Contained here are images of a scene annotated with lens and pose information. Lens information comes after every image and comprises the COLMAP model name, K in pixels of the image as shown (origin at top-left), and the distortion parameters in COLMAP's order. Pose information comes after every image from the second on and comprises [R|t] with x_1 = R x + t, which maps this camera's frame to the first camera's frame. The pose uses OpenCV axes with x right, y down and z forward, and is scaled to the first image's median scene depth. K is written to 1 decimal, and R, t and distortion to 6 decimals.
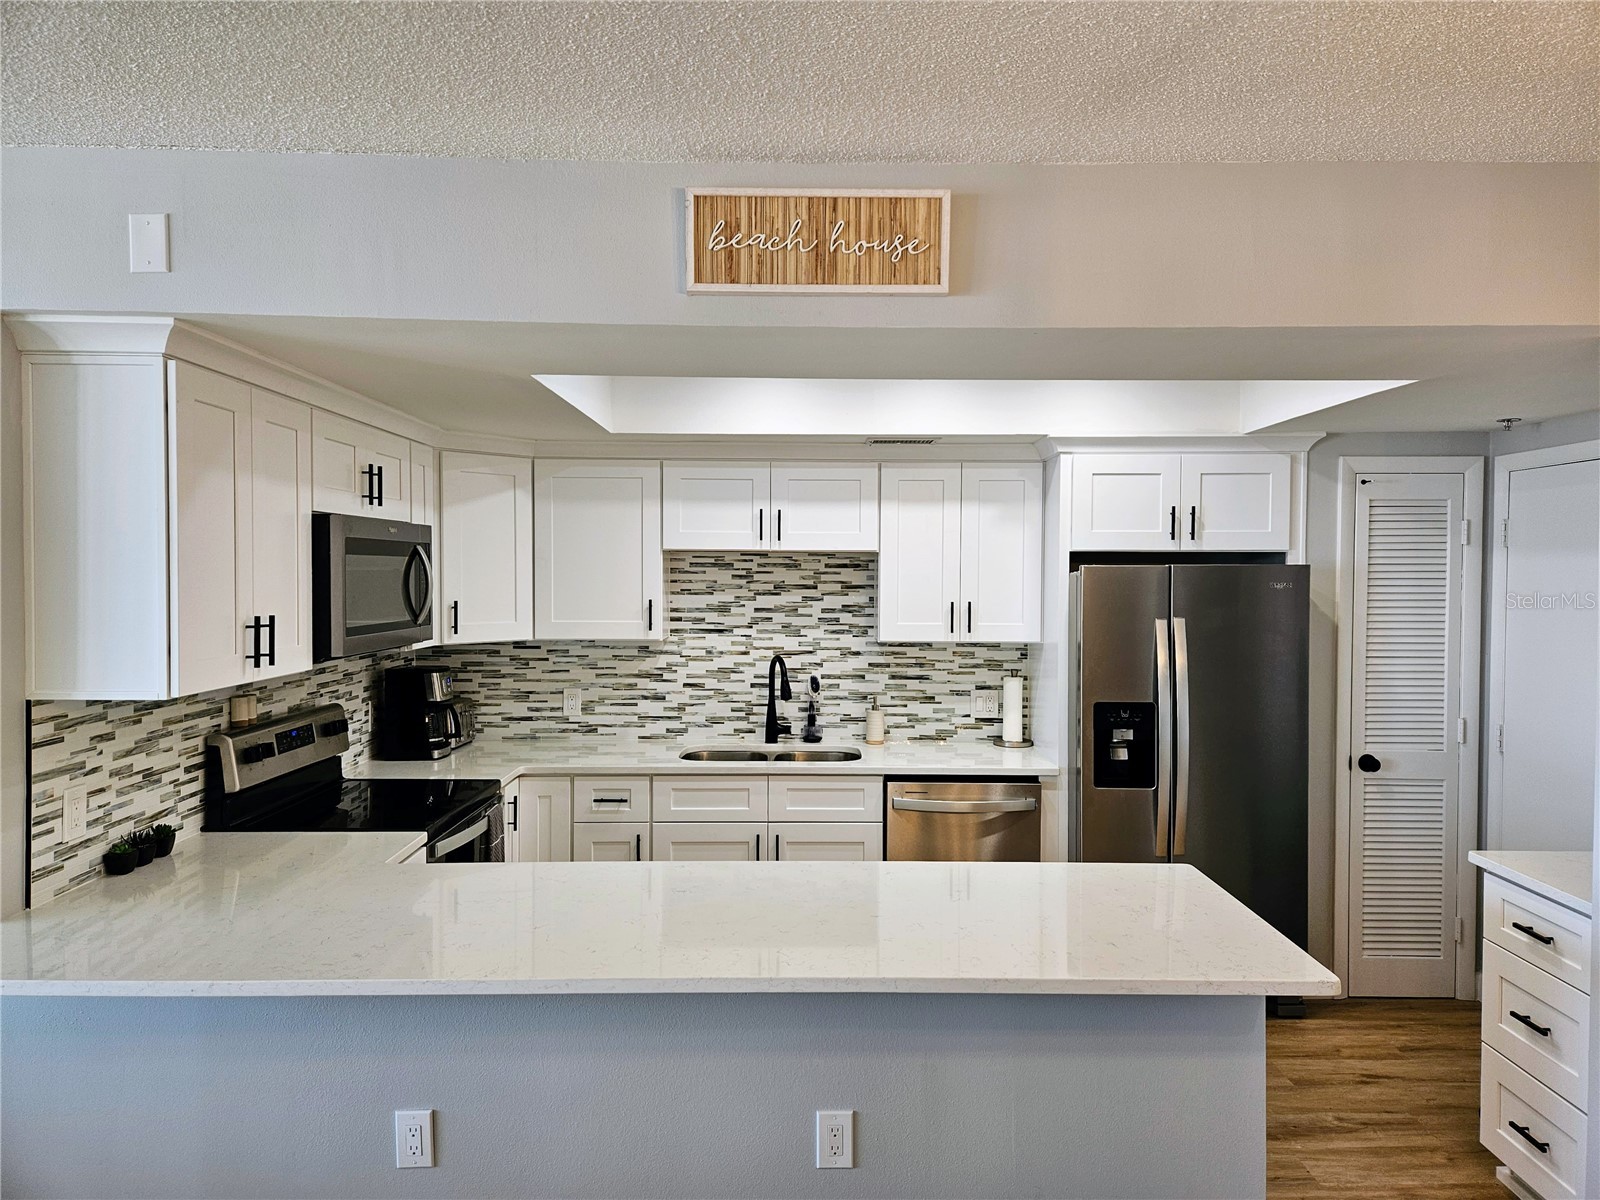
lens RADIAL K [[1065.9, 0, 804.7], [0, 1065.9, 592.6], [0, 0, 1]] dist [0.080981, -0.055623]
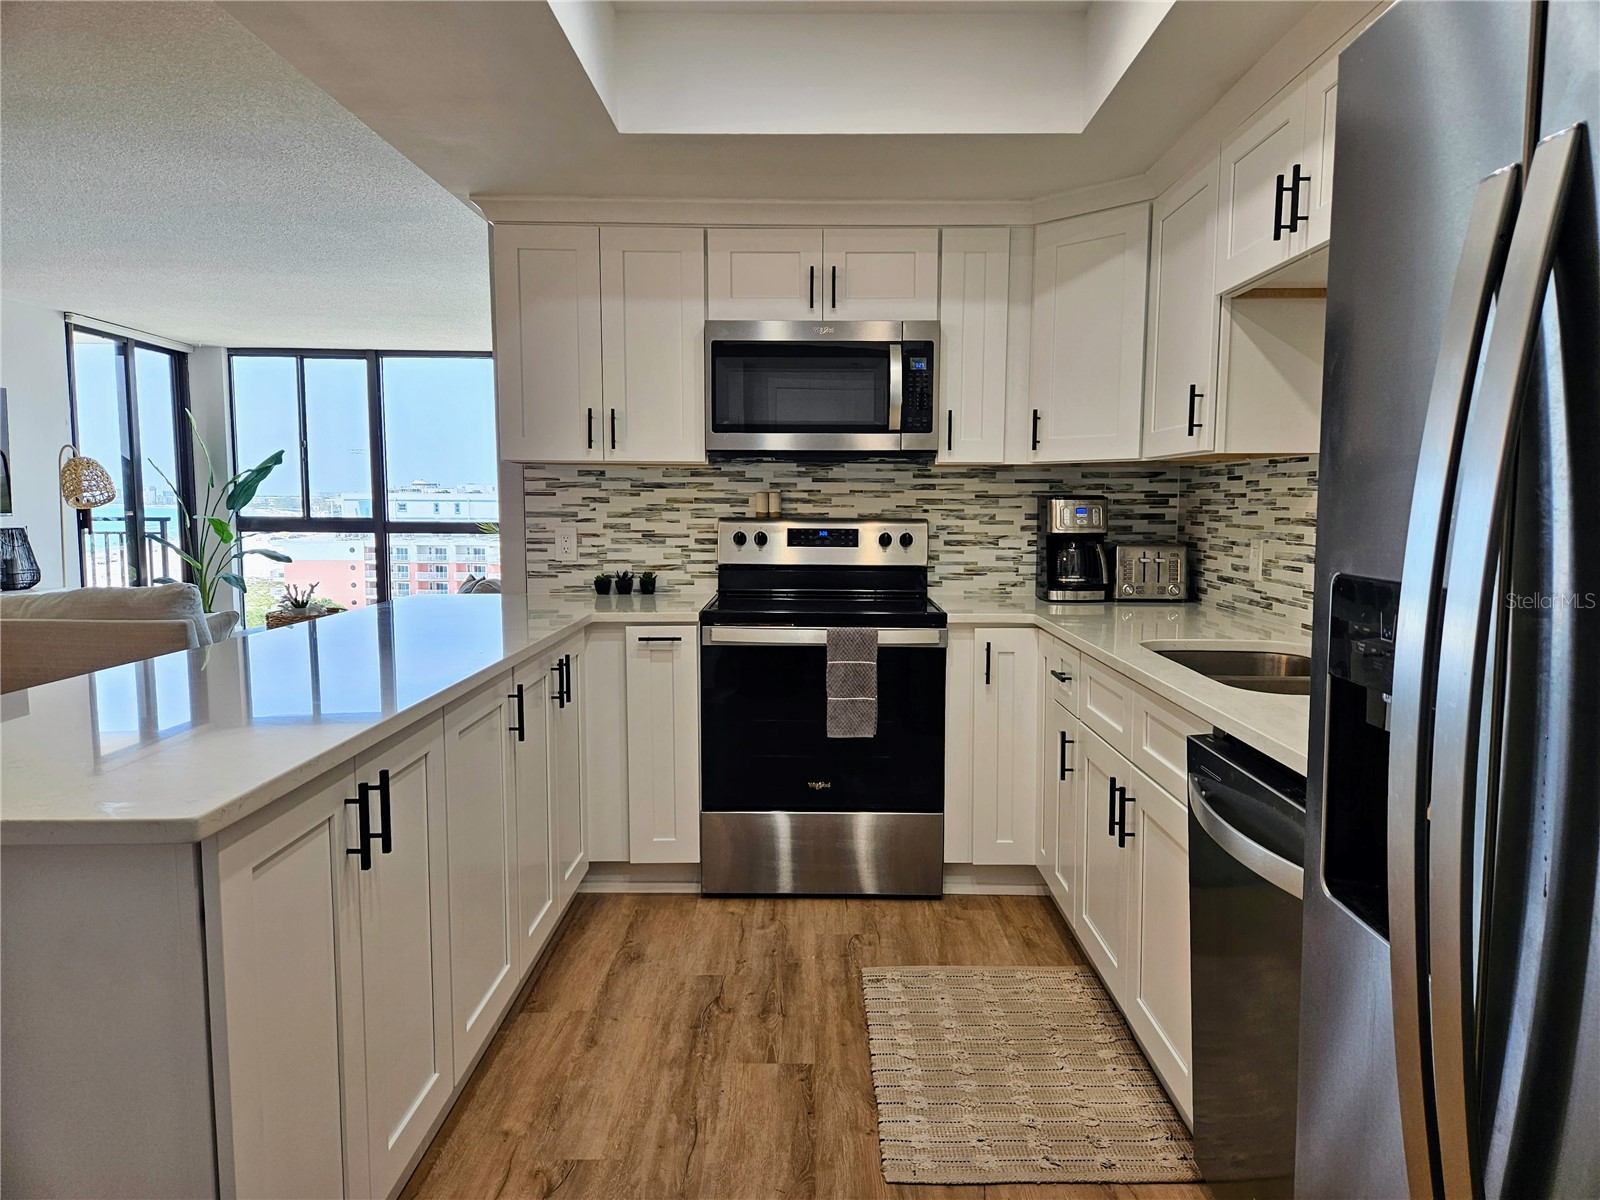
lens RADIAL K [[1065.9, 0, 795.7], [0, 1065.9, 597.3], [0, 0, 1]] dist [0.080981, -0.055623]
pose [[-0.016553, 0.088812, -0.995911, 0.485761], [-0.023012, 0.995750, 0.089180, 0.077719], [0.999598, 0.024394, -0.014439, 0.780141]]
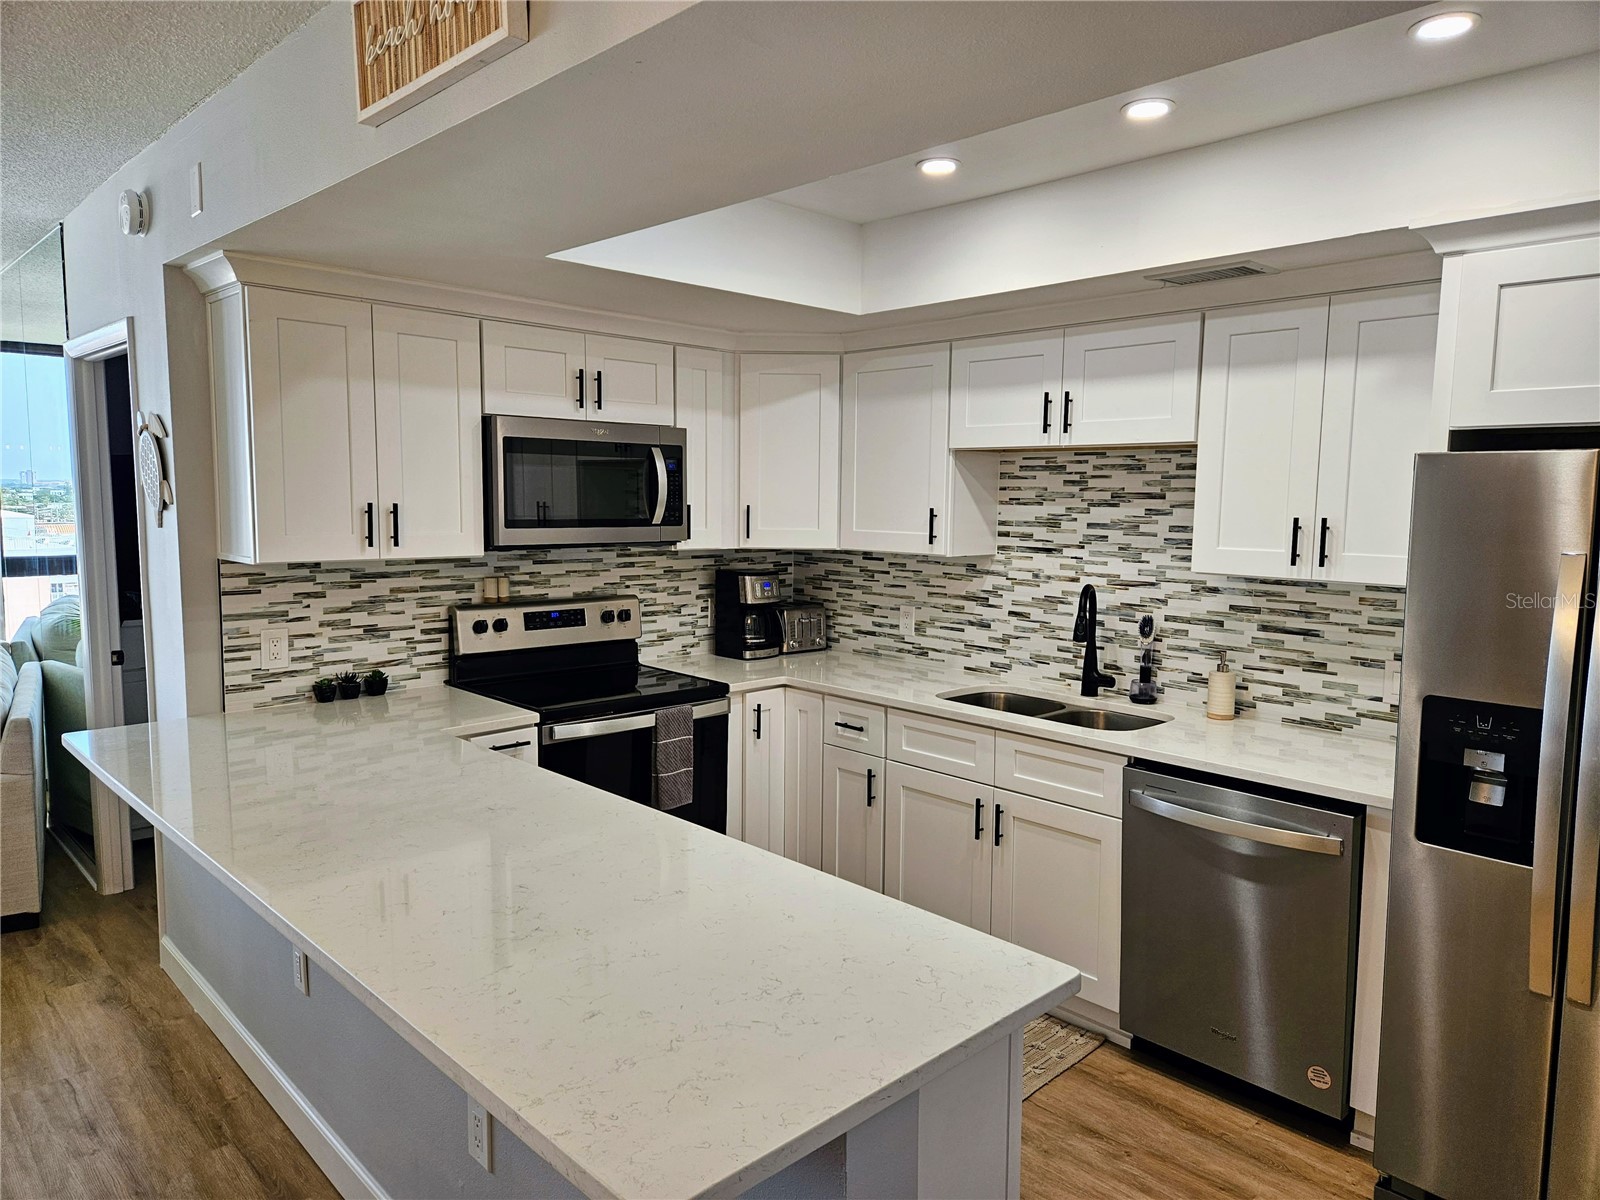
lens RADIAL K [[1065.9, 0, 801.7], [0, 1065.9, 599.1], [0, 0, 1]] dist [0.080981, -0.055623]
pose [[0.687618, 0.077392, -0.721936, 0.408961], [-0.024178, 0.996192, 0.083763, 0.010067], [0.725670, -0.040142, 0.686871, 0.328074]]
